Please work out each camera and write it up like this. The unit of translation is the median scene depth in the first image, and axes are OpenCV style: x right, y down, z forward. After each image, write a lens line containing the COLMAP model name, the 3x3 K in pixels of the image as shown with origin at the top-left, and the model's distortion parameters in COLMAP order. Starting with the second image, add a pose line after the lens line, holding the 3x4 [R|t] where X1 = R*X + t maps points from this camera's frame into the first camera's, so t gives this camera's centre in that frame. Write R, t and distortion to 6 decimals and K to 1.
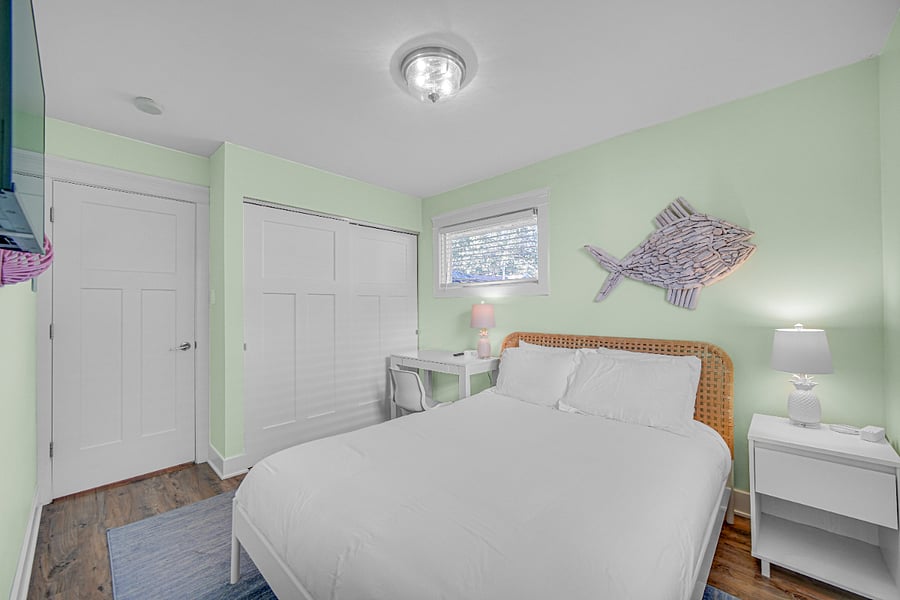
lens RADIAL K [[353.4, 0, 445.4], [0, 353.4, 303.0], [0, 0, 1]] dist [-0.000579, -0.000011]
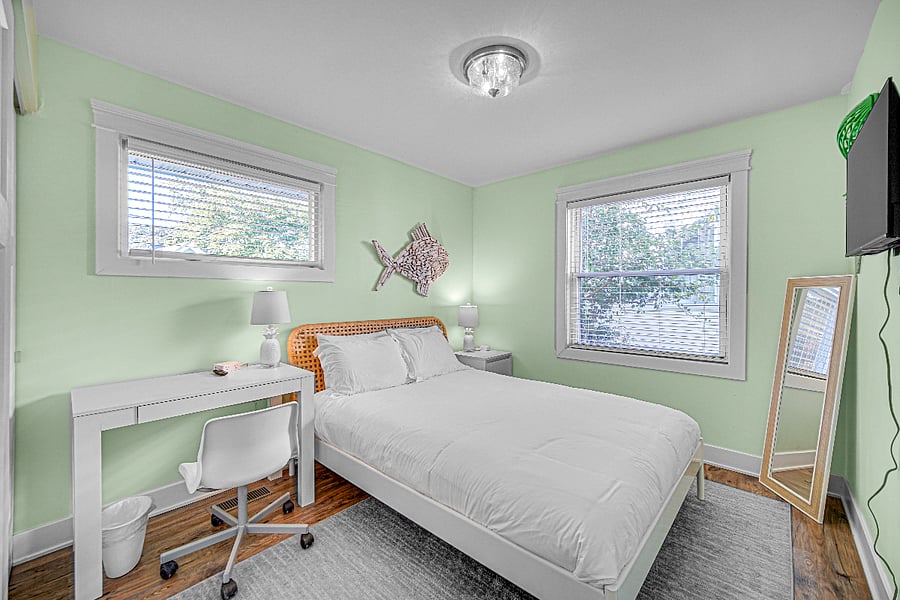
lens RADIAL K [[353.4, 0, 445.7], [0, 353.4, 296.9], [0, 0, 1]] dist [-0.000579, -0.000011]
pose [[-0.002432, -0.004812, 0.999985, -0.758554], [-0.015375, 0.999870, 0.004774, 0.008179], [-0.999879, -0.015364, -0.002506, 0.802635]]
